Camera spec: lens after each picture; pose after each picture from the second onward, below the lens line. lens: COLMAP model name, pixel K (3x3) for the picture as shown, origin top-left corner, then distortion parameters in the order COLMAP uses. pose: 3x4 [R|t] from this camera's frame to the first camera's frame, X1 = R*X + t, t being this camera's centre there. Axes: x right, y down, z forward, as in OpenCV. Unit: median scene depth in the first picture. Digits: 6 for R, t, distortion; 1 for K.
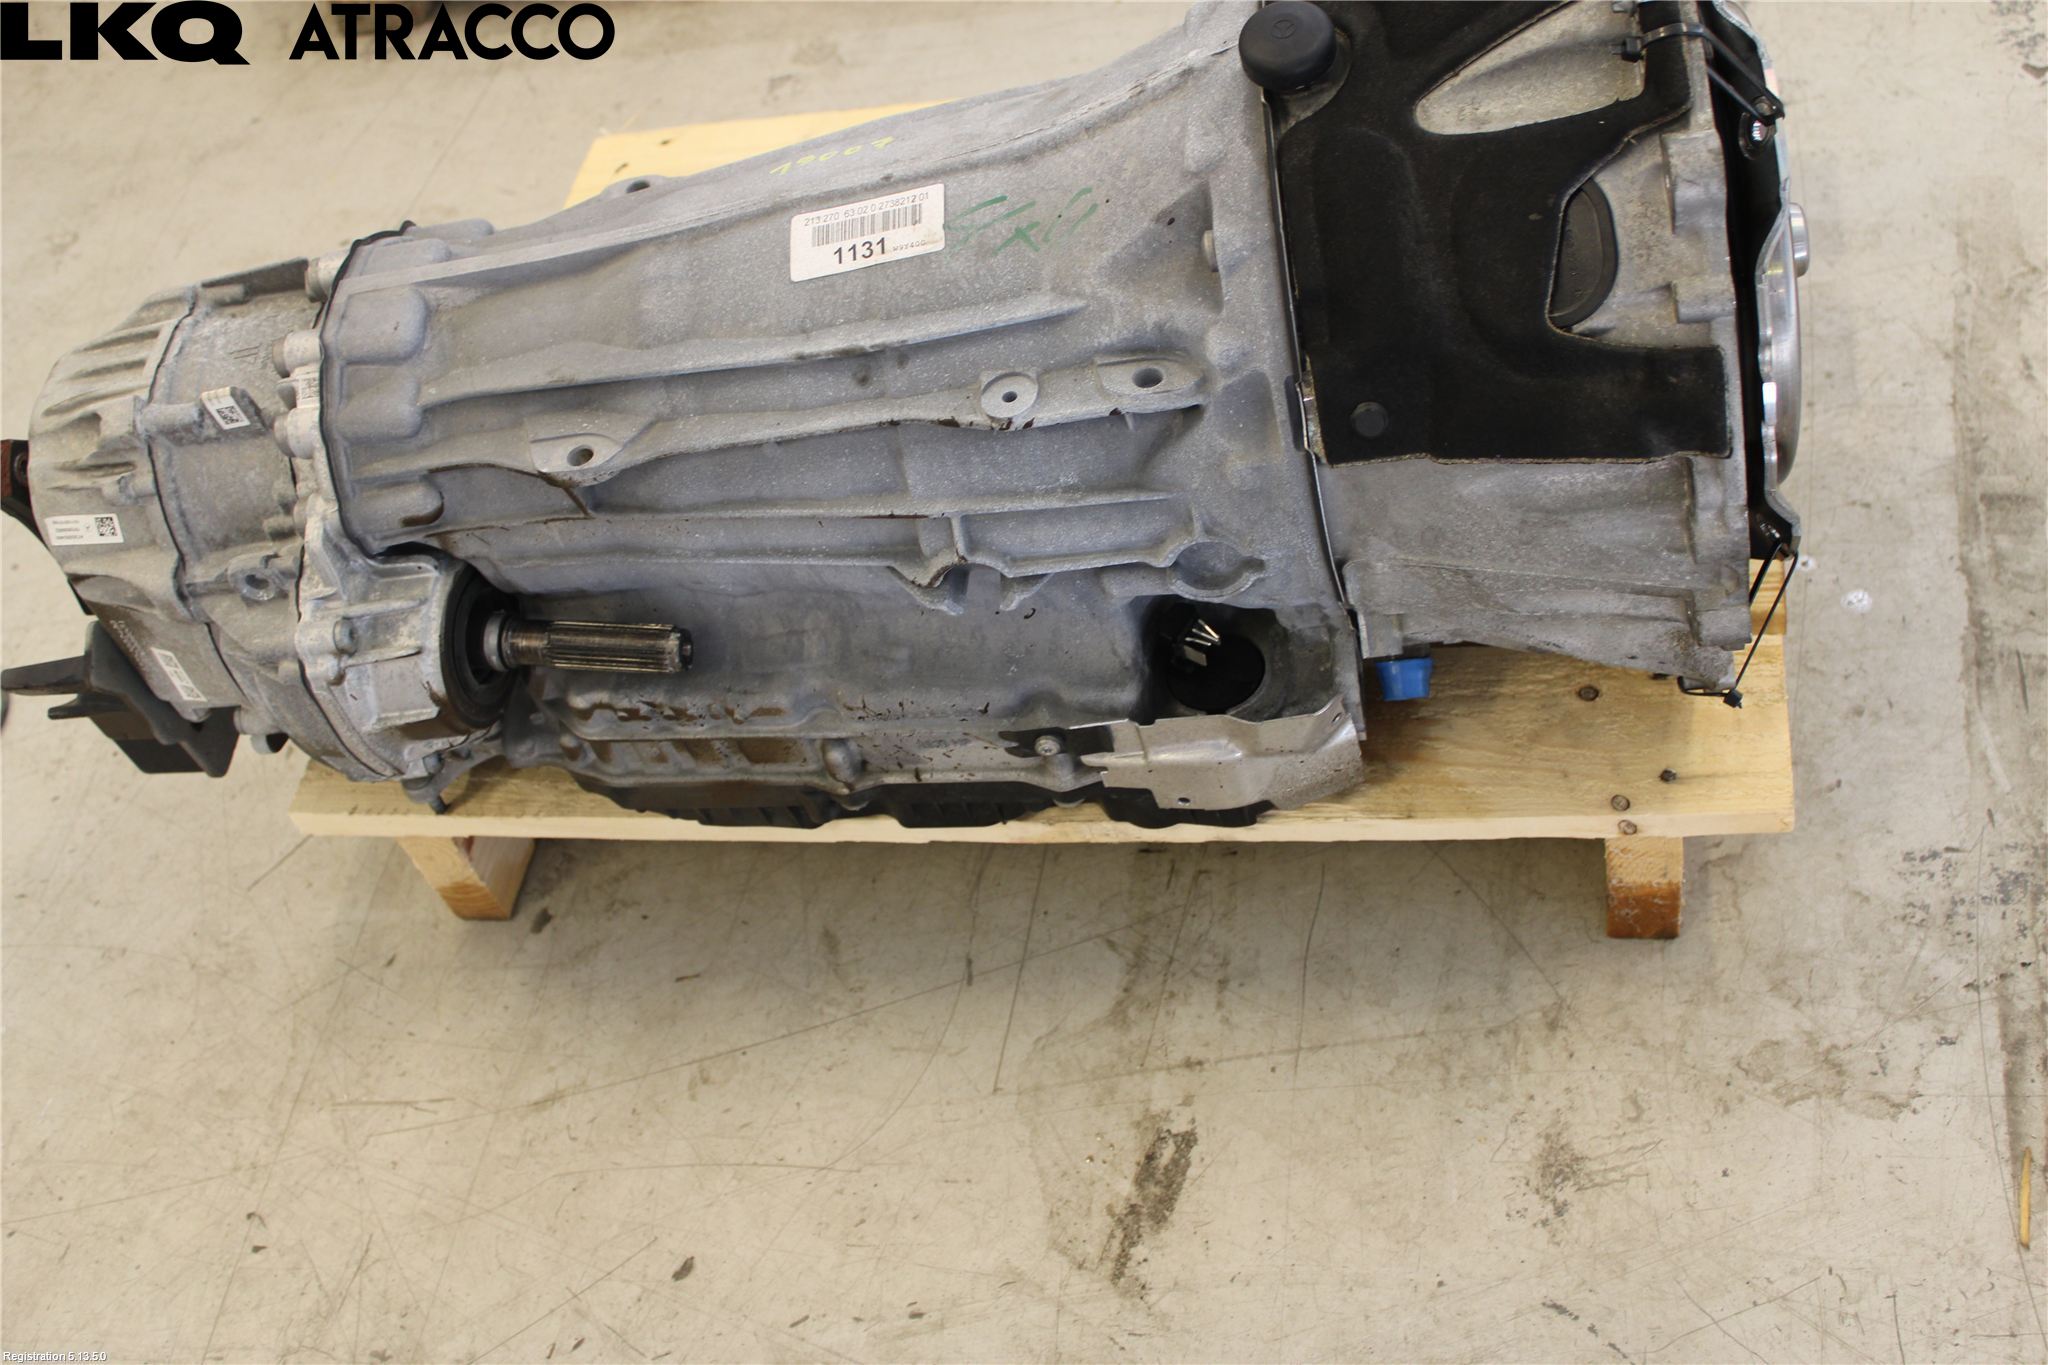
lens RADIAL K [[2182.6, 0, 1029.1], [0, 2182.6, 687.2], [0, 0, 1]] dist [-0.069852, 0.000000]
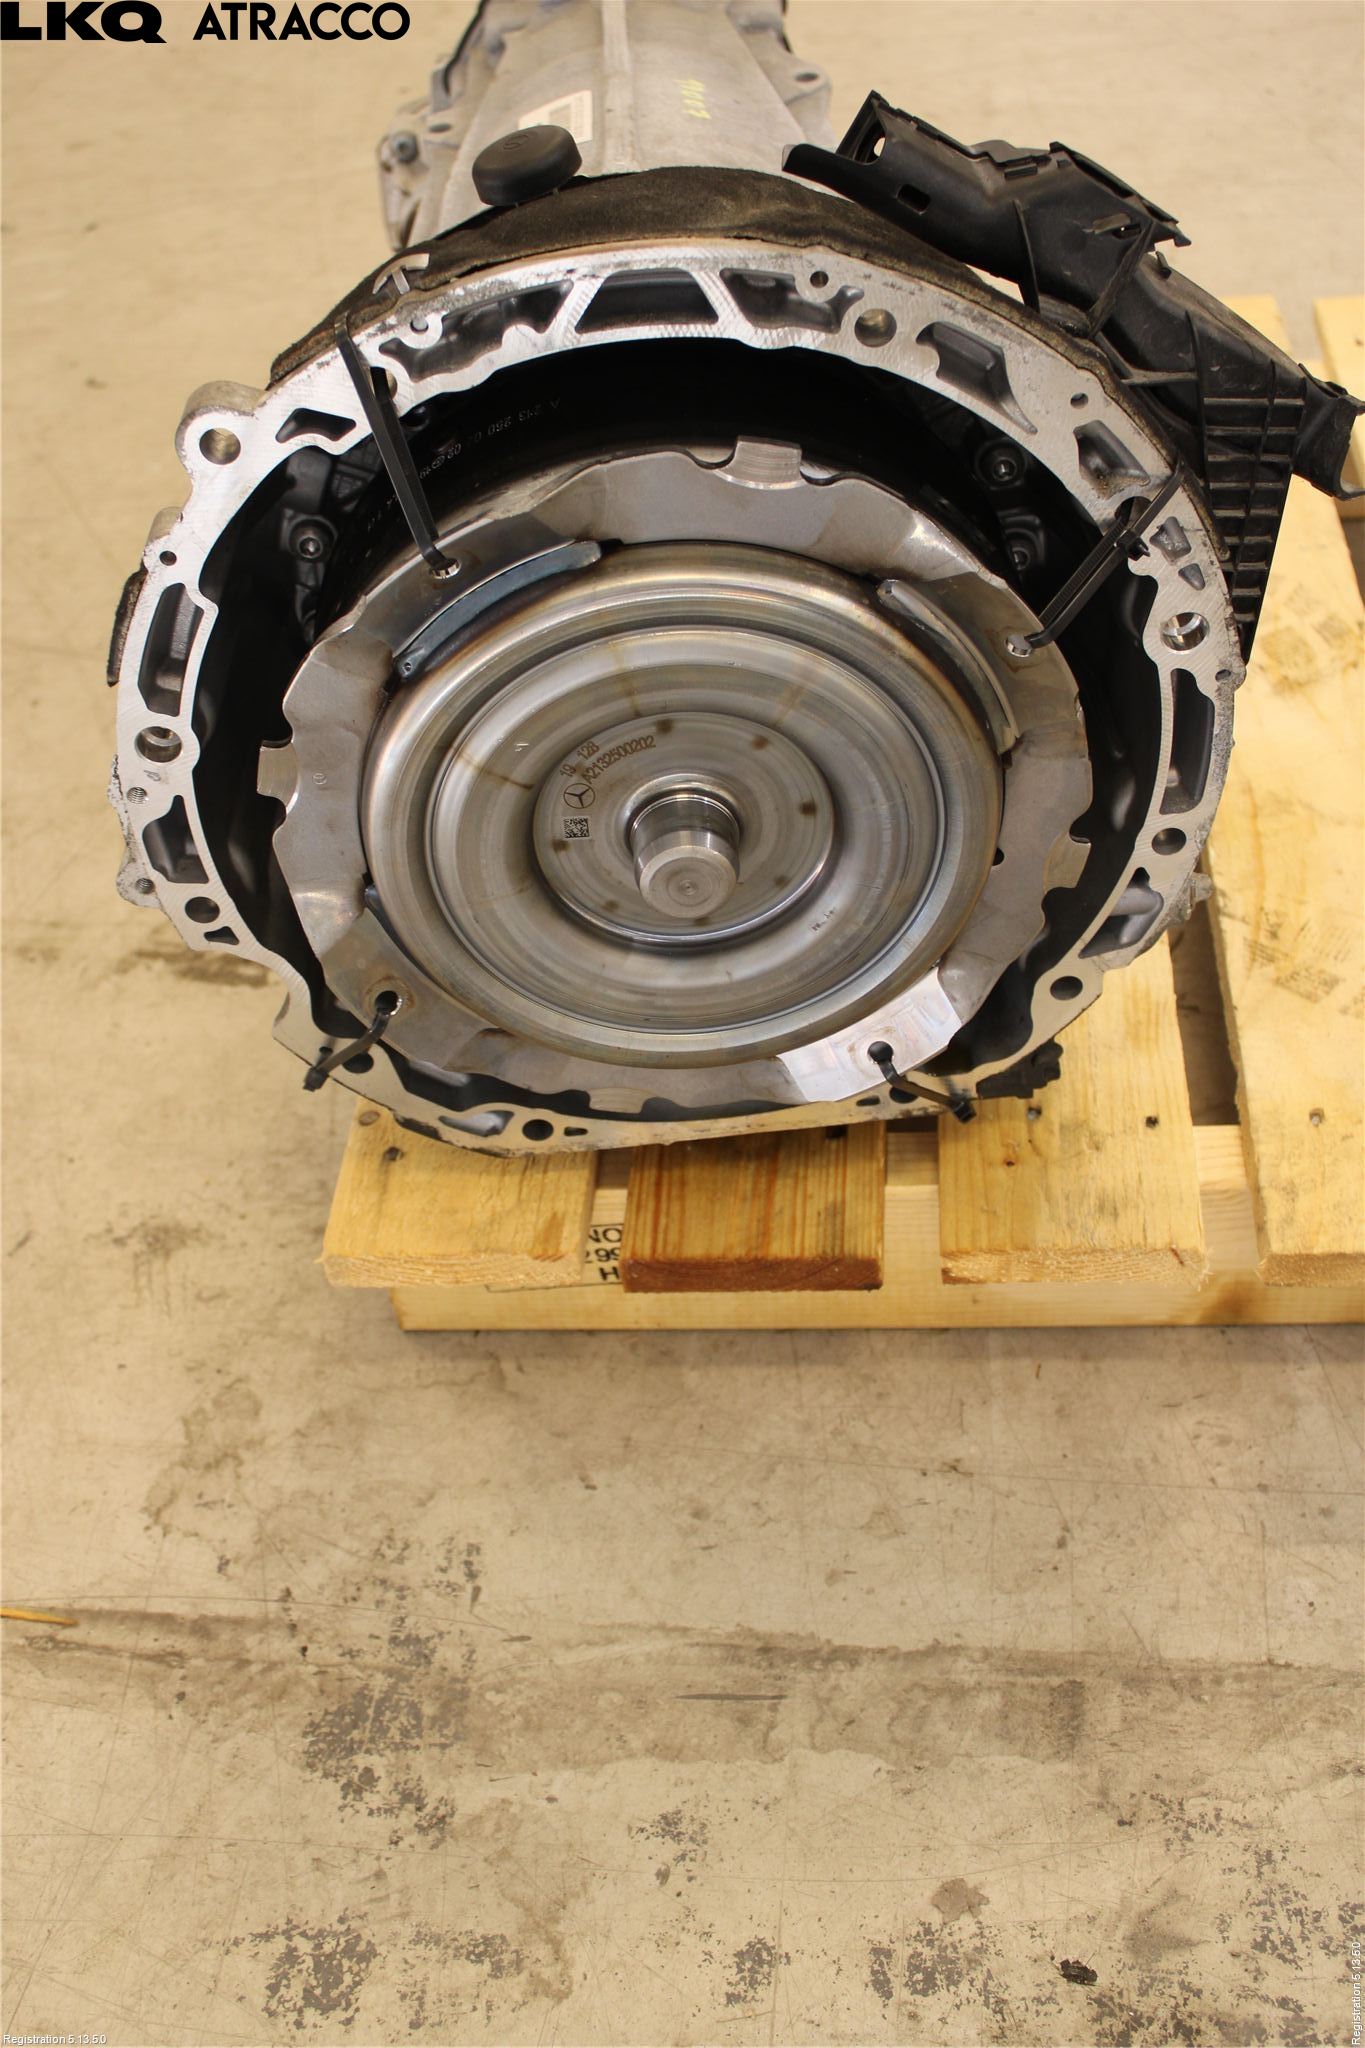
lens RADIAL K [[2182.6, 0, 669.1], [0, 2182.6, 1020.5], [0, 0, 1]] dist [-0.069852, 0.000000]
pose [[0.110310, 0.829987, -0.546766, 0.761658], [-0.714798, 0.448485, 0.536586, -0.552542], [0.690576, 0.331637, 0.642746, 0.491382]]
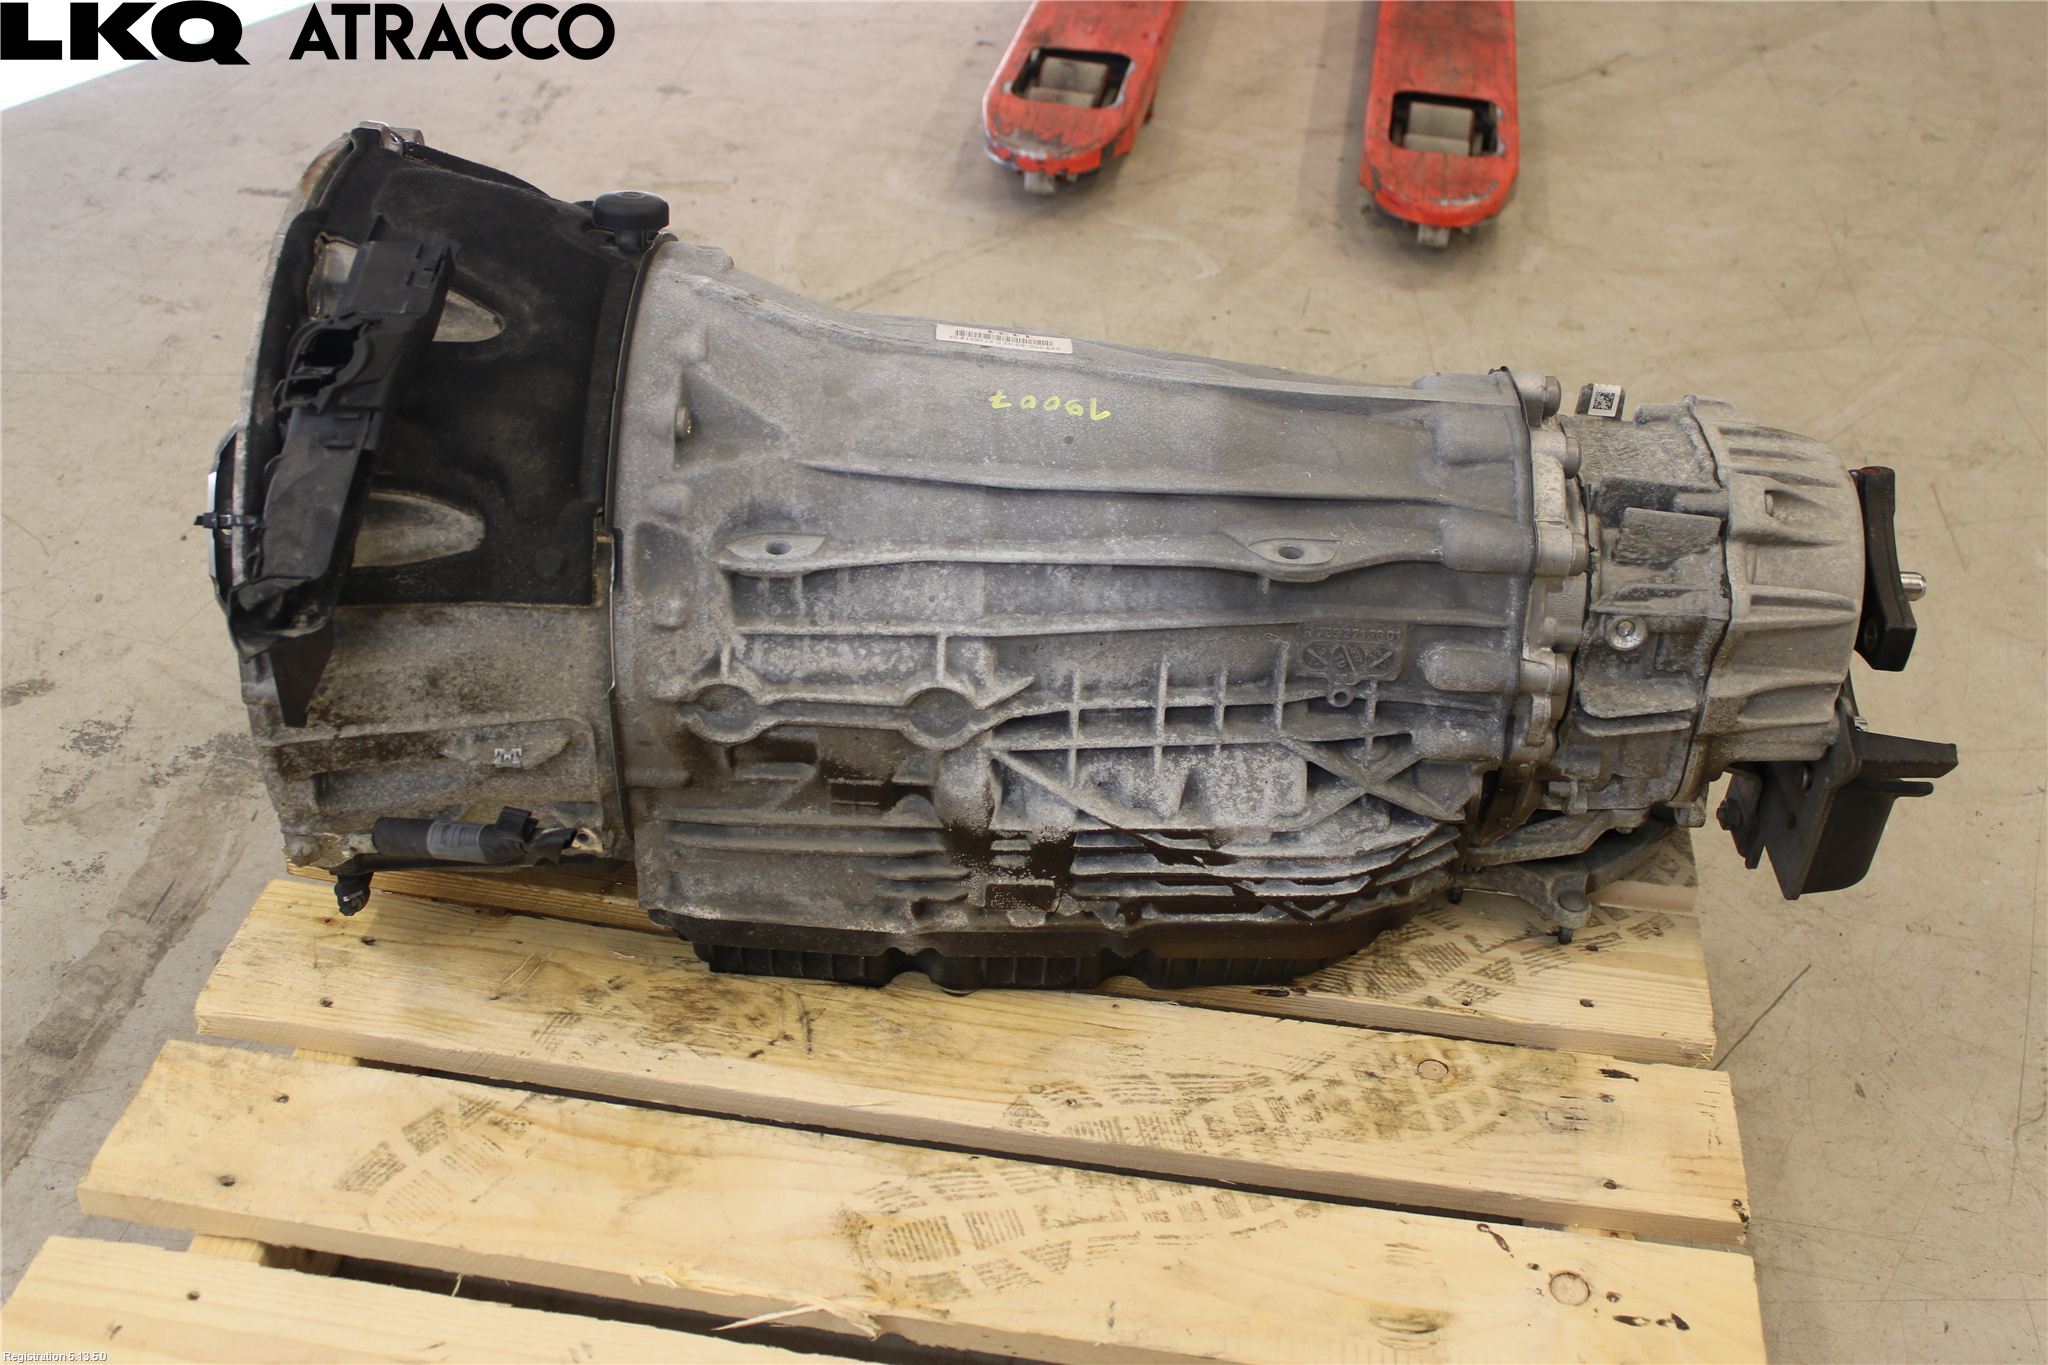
lens RADIAL K [[2182.6, 0, 1070.9], [0, 2182.6, 663.7], [0, 0, 1]] dist [-0.069852, 0.000000]
pose [[-0.982242, 0.172865, 0.072932, -0.155004], [0.081200, 0.041244, 0.995844, -1.297388], [0.169139, 0.984082, -0.054549, 1.155767]]
